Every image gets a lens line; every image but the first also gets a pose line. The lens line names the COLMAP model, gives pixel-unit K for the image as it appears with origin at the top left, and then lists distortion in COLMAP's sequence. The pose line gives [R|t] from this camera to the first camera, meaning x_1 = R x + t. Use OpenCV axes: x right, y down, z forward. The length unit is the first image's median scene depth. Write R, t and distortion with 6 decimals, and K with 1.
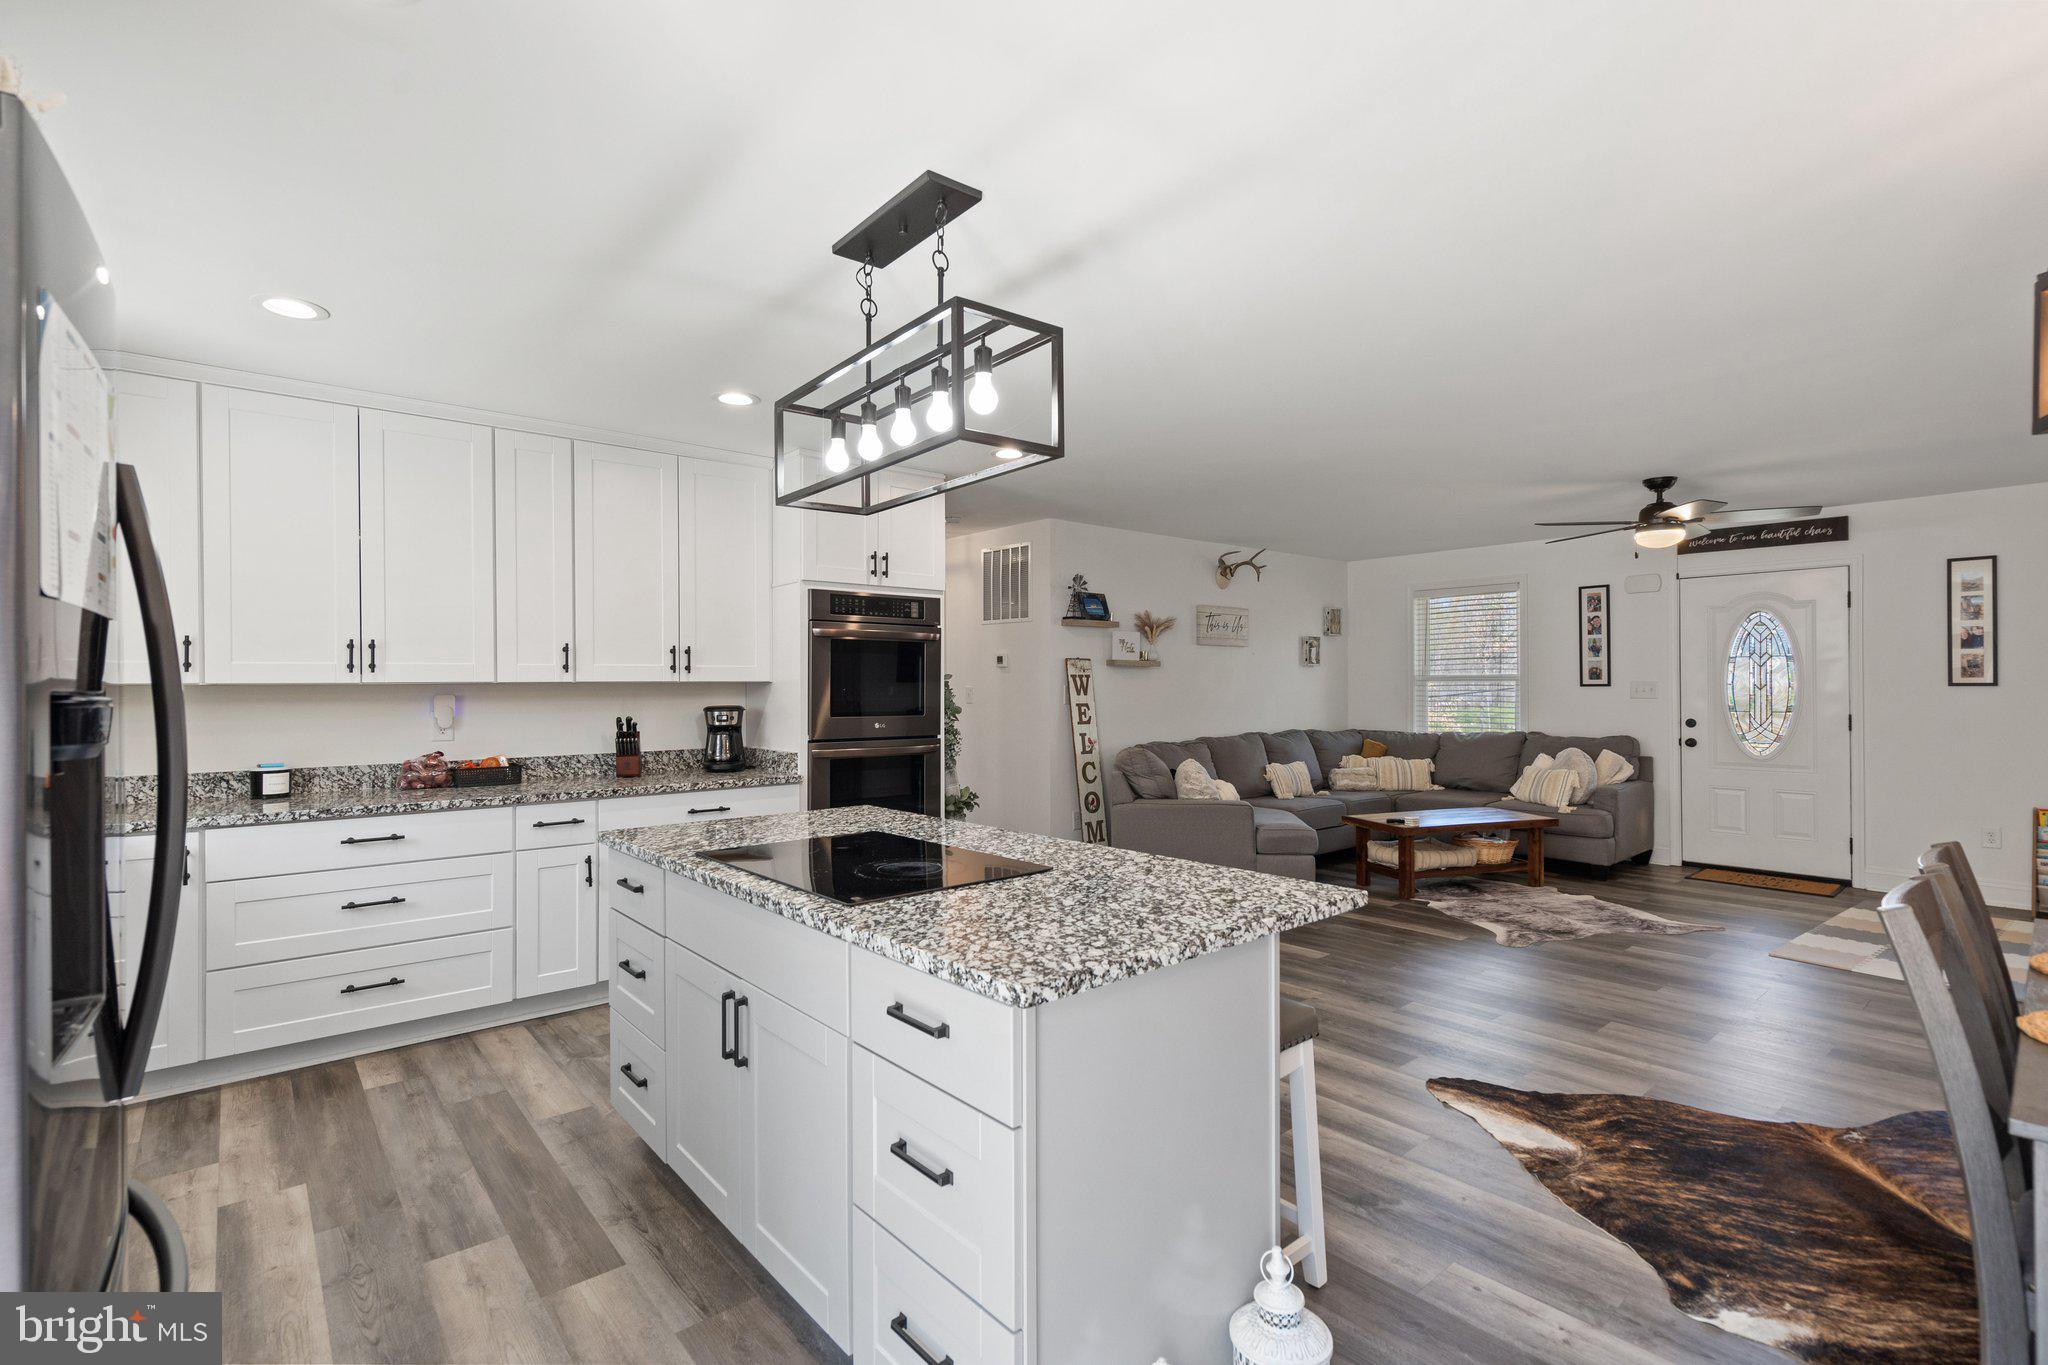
lens RADIAL K [[946.9, 0, 1015.9], [0, 946.9, 683.1], [0, 0, 1]] dist [-0.000451, 0.000829]
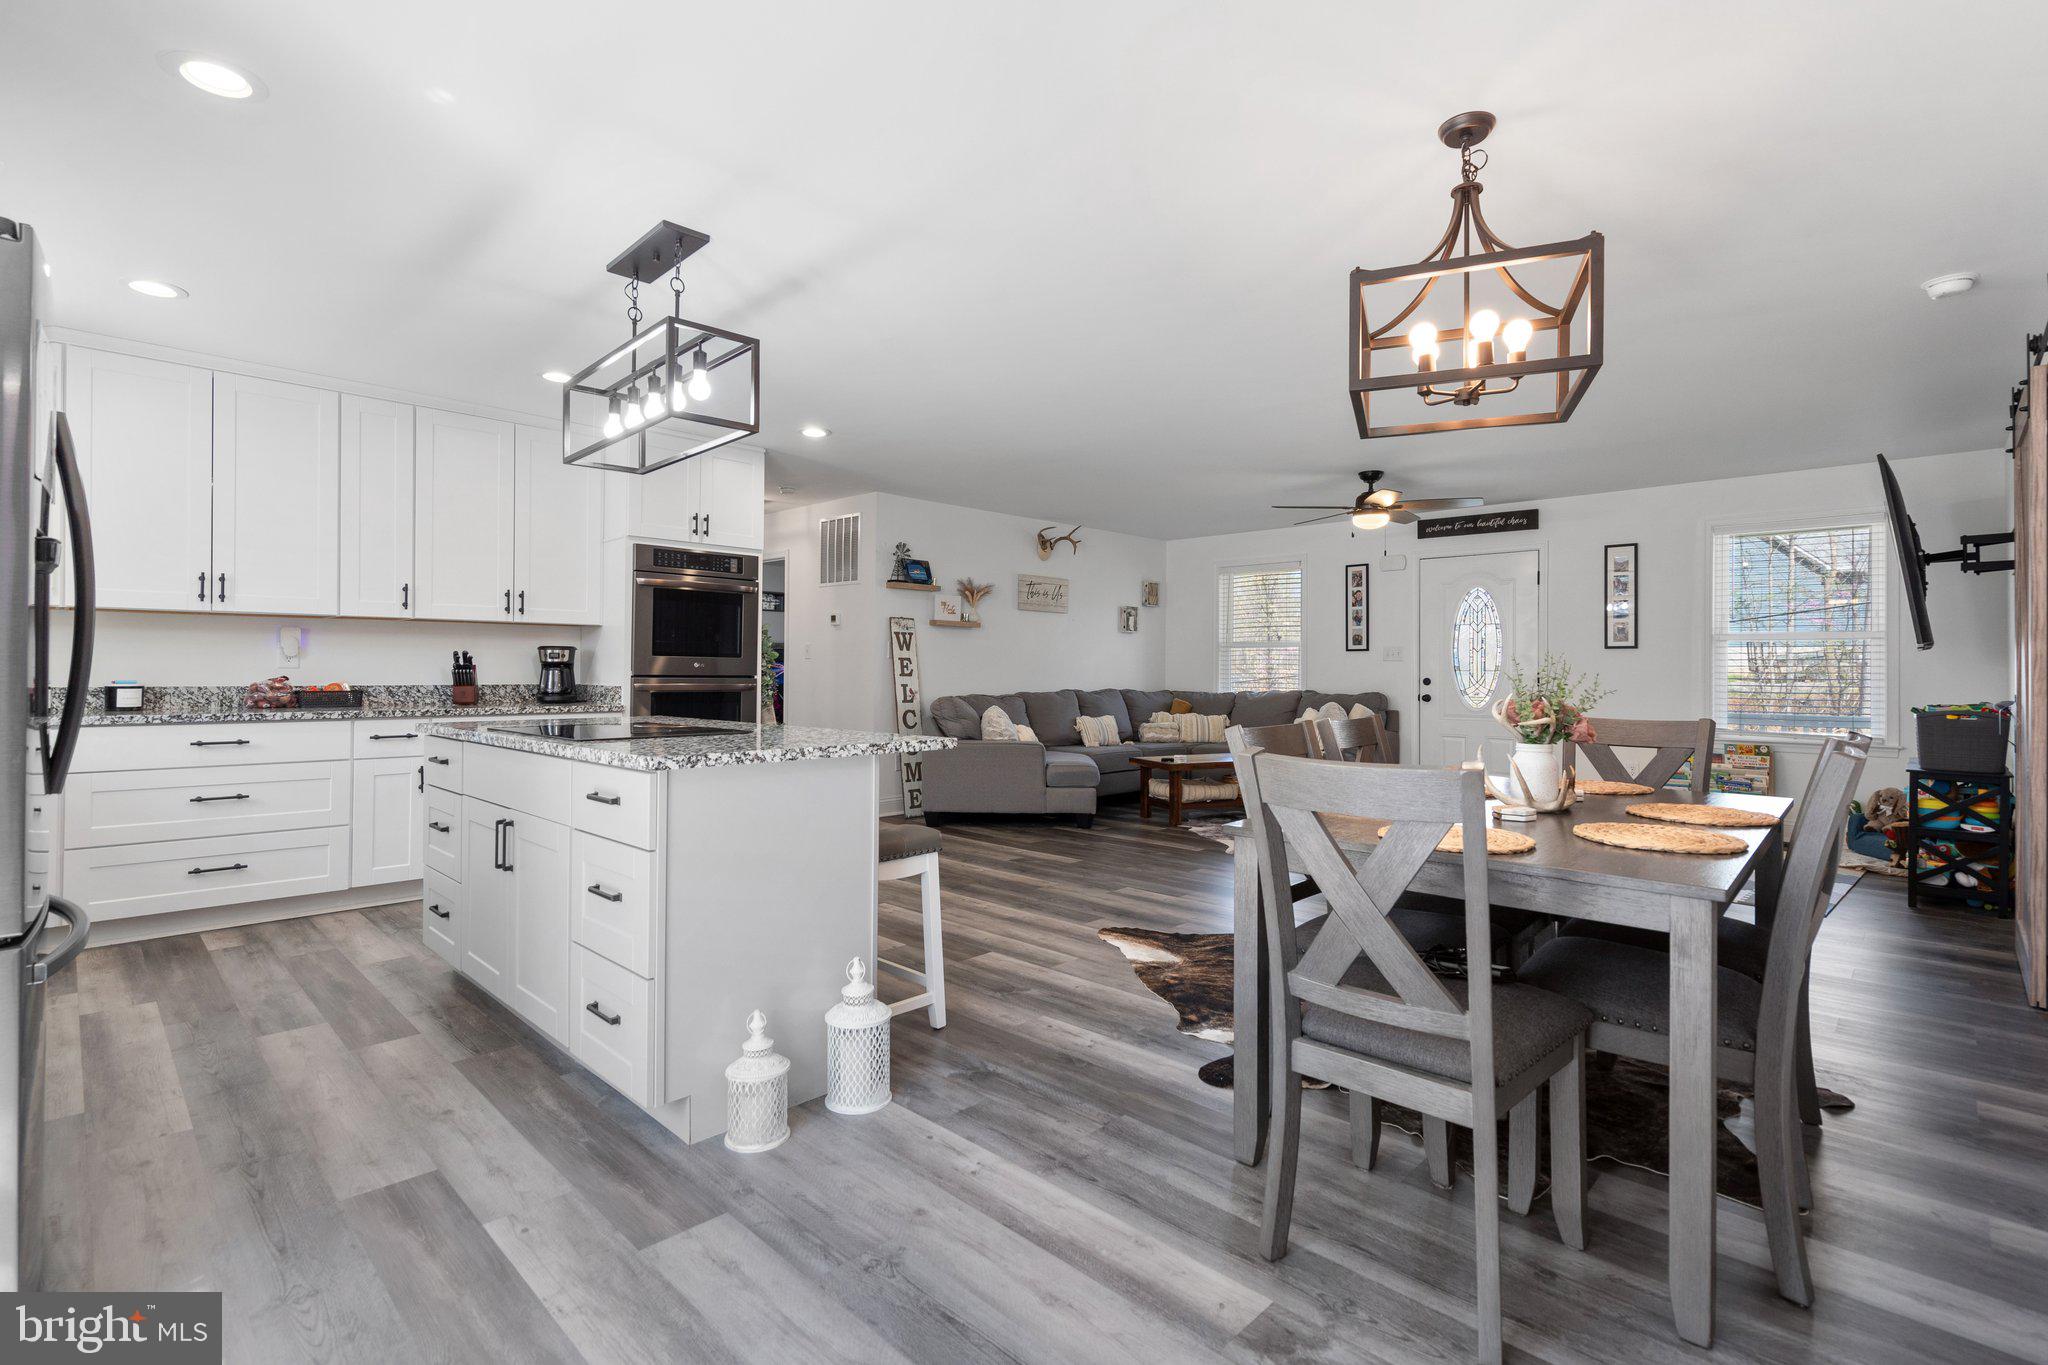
lens RADIAL K [[955.1, 0, 1023.4], [0, 955.1, 663.4], [0, 0, 1]] dist [-0.001586, 0.000710]
pose [[0.994976, 0.011675, 0.099430, 0.139150], [-0.011089, 0.999918, -0.006441, 0.048392], [-0.099497, 0.005306, 0.995024, -0.199416]]
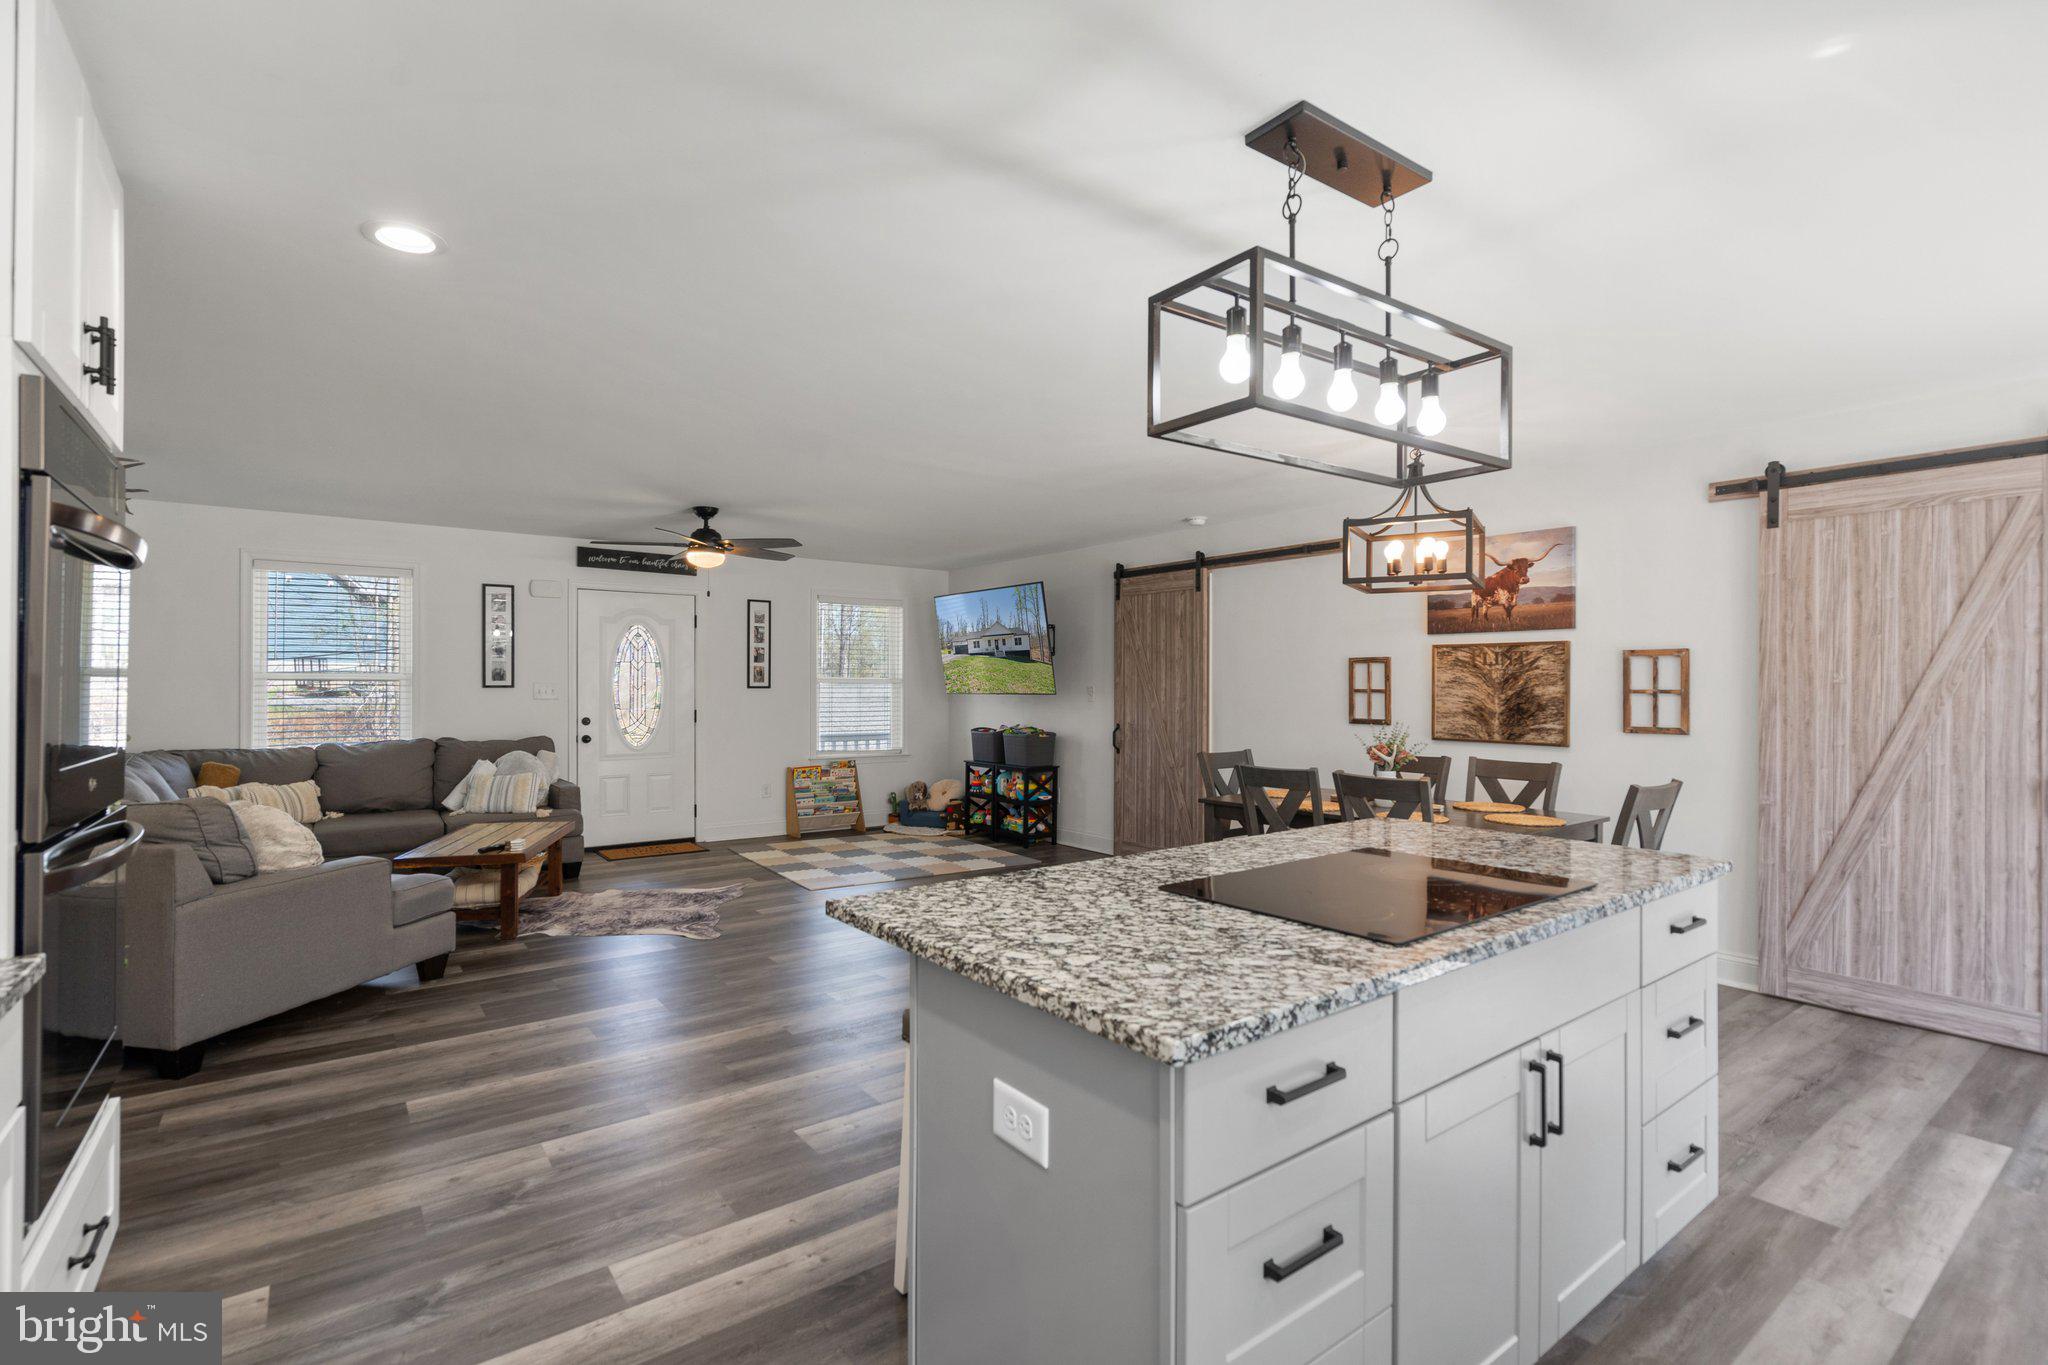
lens RADIAL K [[943.5, 0, 1022.1], [0, 943.5, 675.5], [0, 0, 1]] dist [-0.002995, -0.000140]
pose [[0.056191, 0.015702, 0.998297, -0.522569], [-0.002548, 0.999875, -0.015583, 0.006980], [-0.998417, -0.001668, 0.056224, 0.642424]]
